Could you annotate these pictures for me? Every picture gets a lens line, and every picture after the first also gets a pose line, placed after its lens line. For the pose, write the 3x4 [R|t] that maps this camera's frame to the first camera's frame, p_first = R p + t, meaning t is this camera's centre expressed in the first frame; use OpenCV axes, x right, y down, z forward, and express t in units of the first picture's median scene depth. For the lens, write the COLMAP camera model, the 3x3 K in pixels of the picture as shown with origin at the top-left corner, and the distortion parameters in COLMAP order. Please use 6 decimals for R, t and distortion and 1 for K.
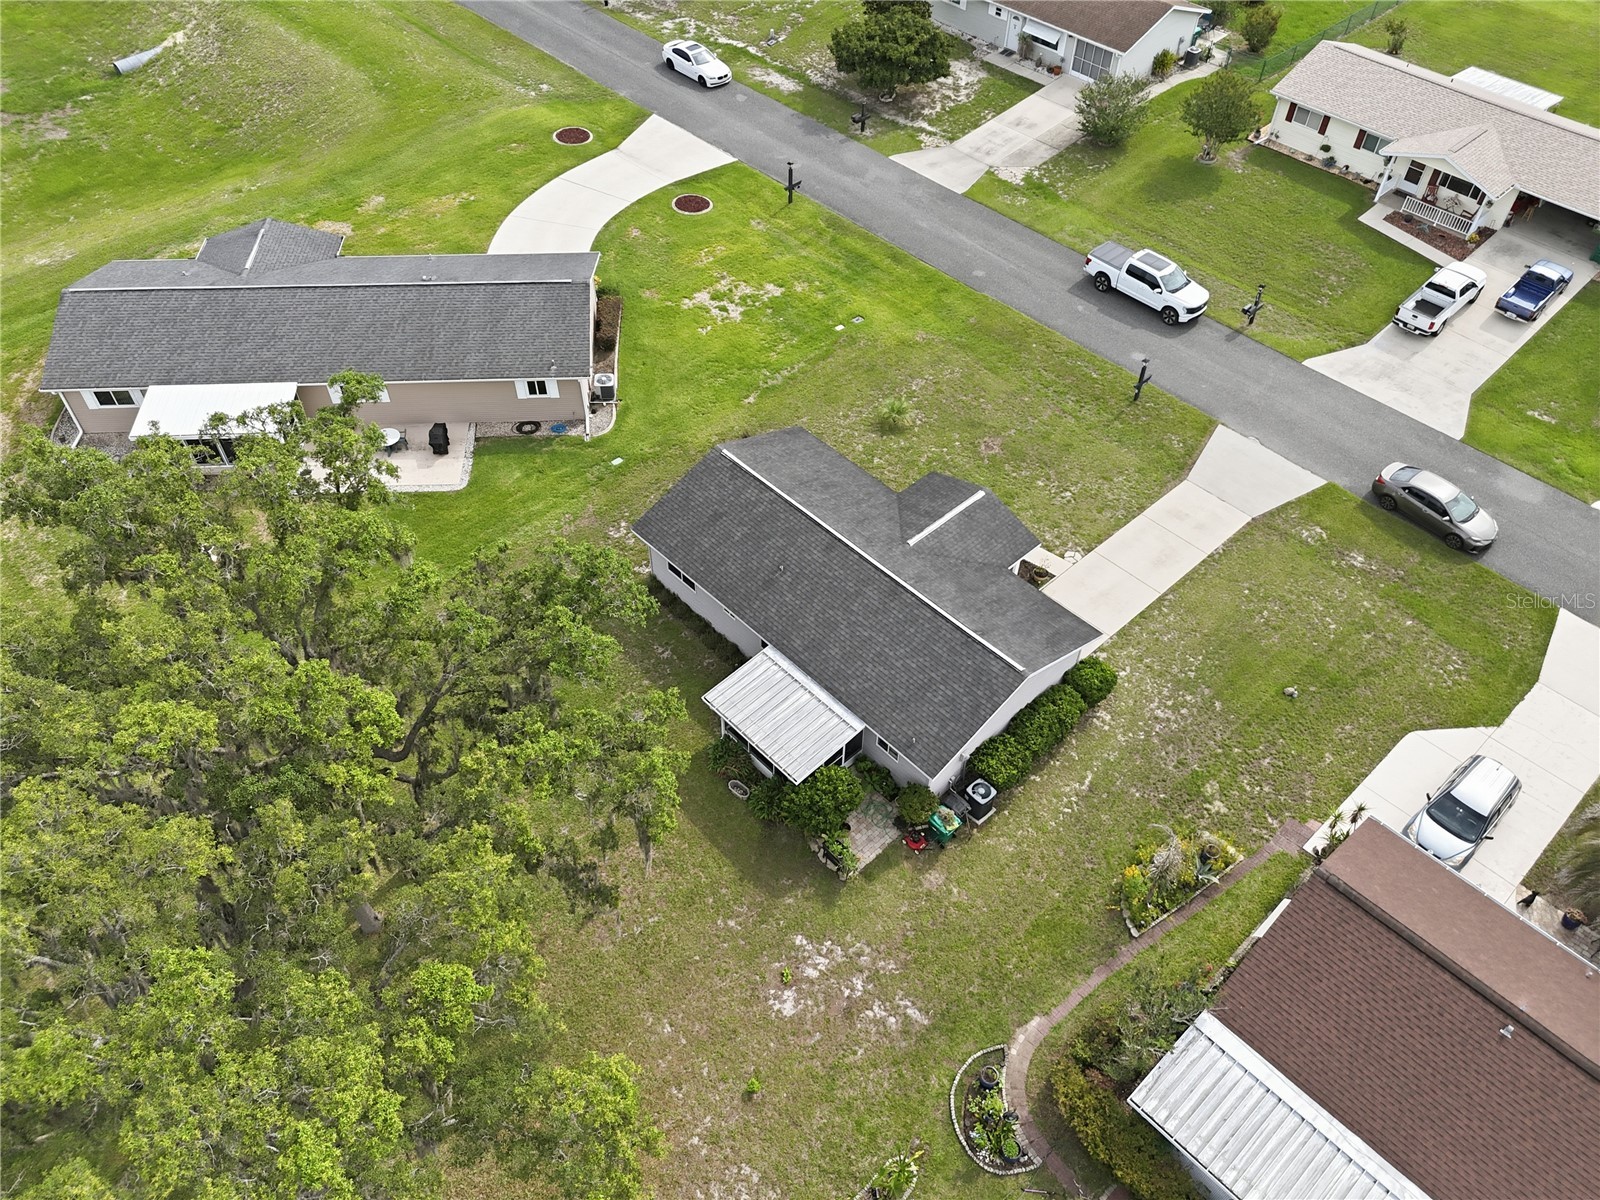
lens RADIAL K [[1177.3, 0, 796.6], [0, 1177.3, 600.1], [0, 0, 1]] dist [0.068662, -0.063072]
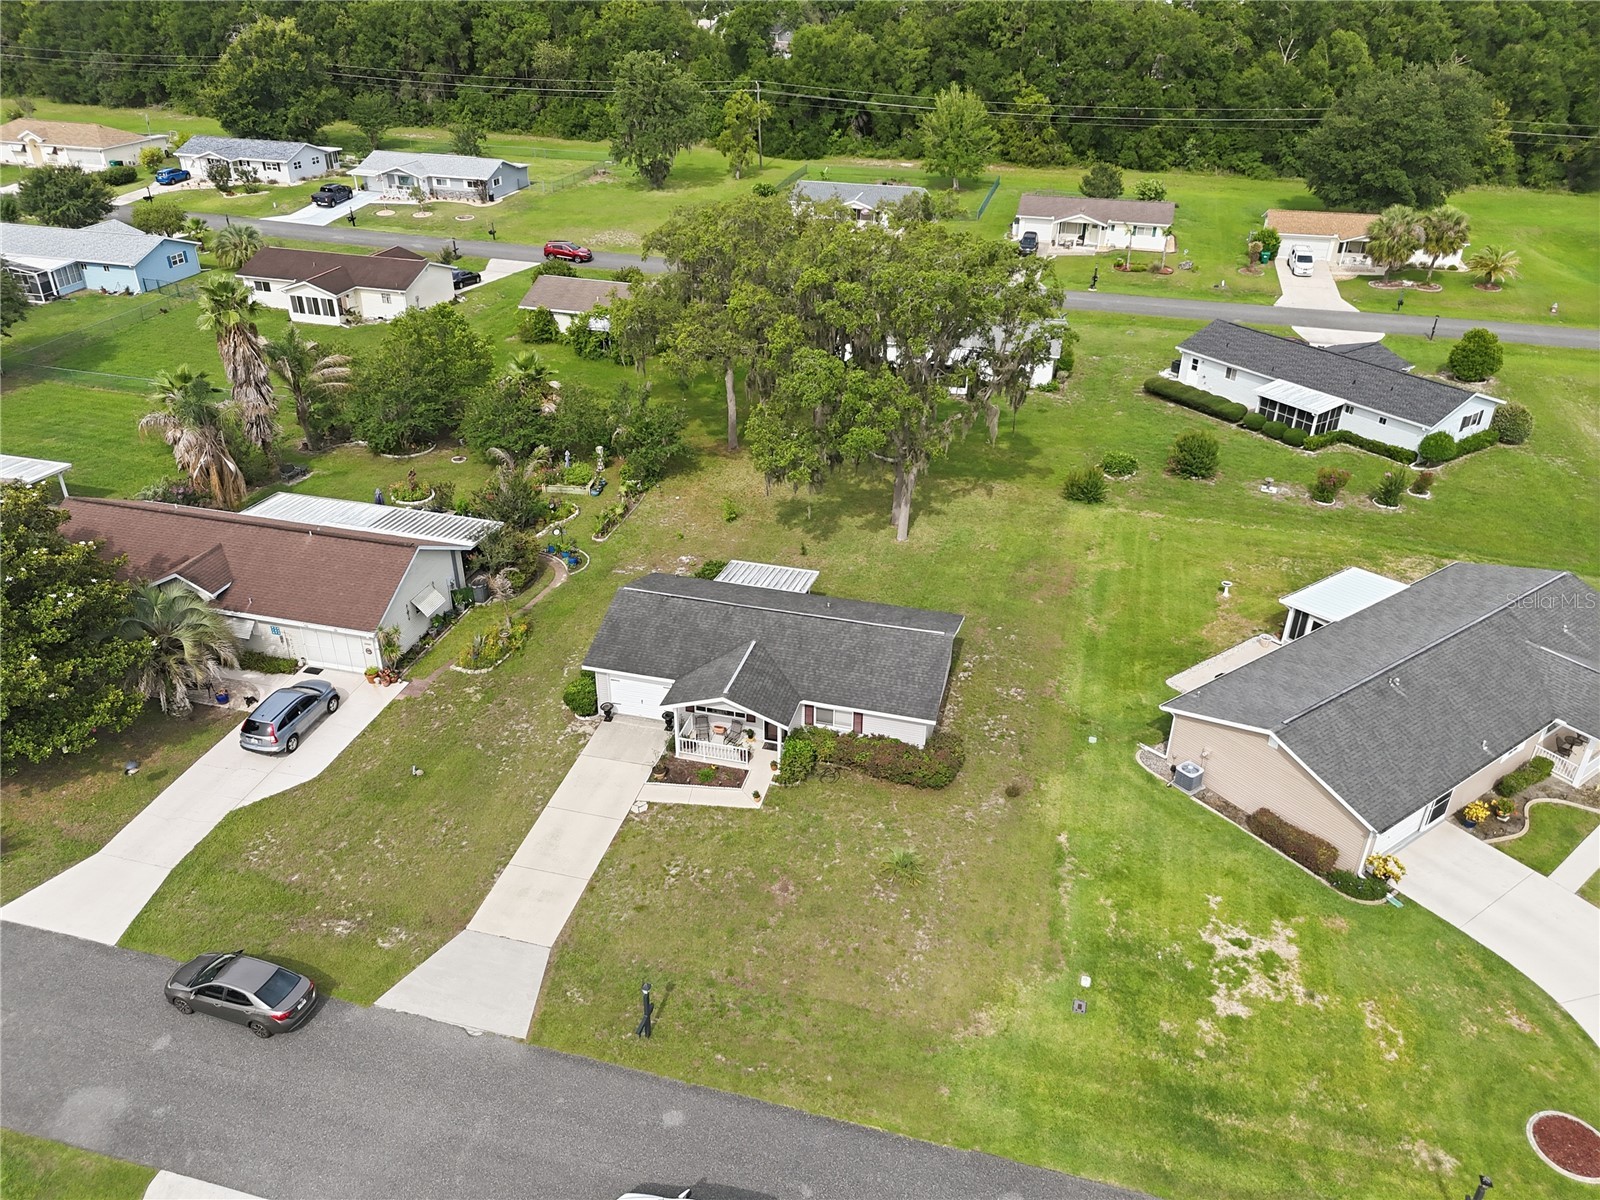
lens RADIAL K [[1177.3, 0, 796.6], [0, 1177.3, 600.1], [0, 0, 1]] dist [0.068662, -0.063072]
pose [[-0.849881, 0.243478, -0.467355, 0.525193], [-0.404524, 0.266953, 0.874698, -0.970197], [0.337732, 0.932445, -0.128386, 0.978548]]
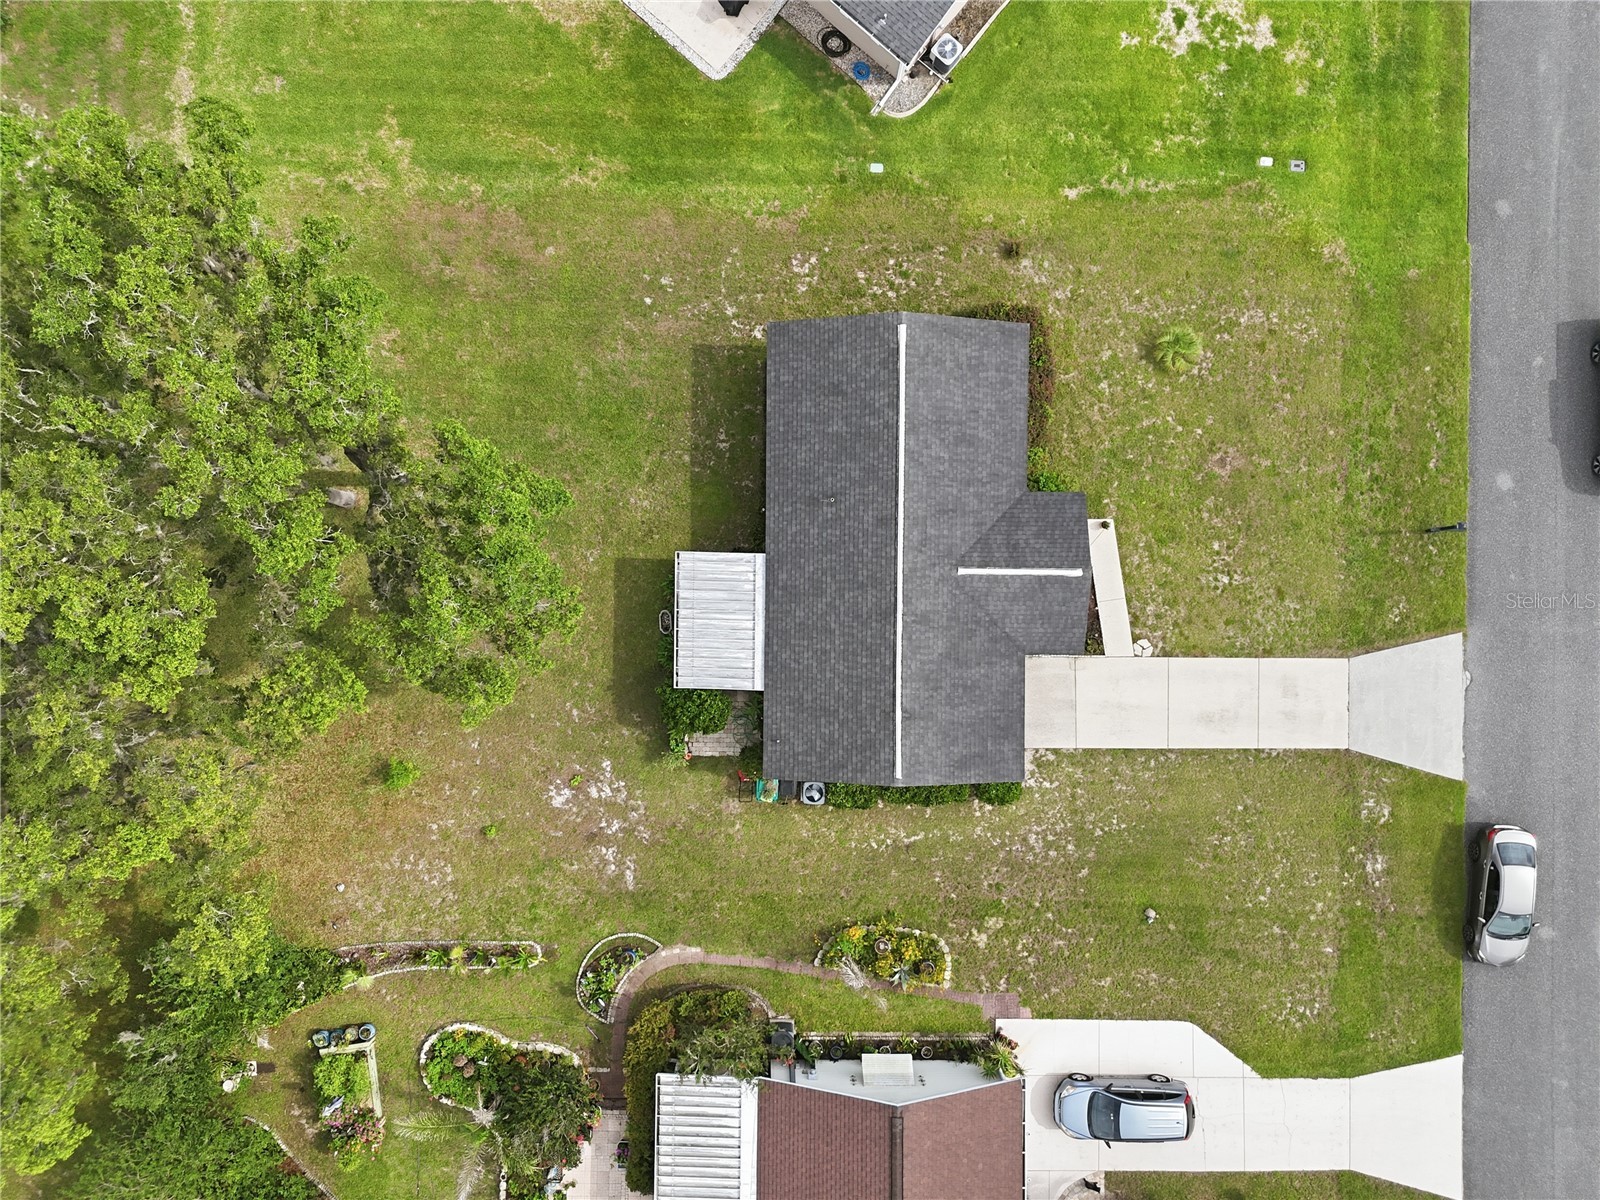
lens RADIAL K [[1177.3, 0, 796.6], [0, 1177.3, 600.1], [0, 0, 1]] dist [0.068662, -0.063072]
pose [[0.719649, 0.694338, -0.000816, 0.019171], [-0.523926, 0.543796, 0.655582, -0.492188], [0.455639, -0.471361, 0.755124, 0.211972]]
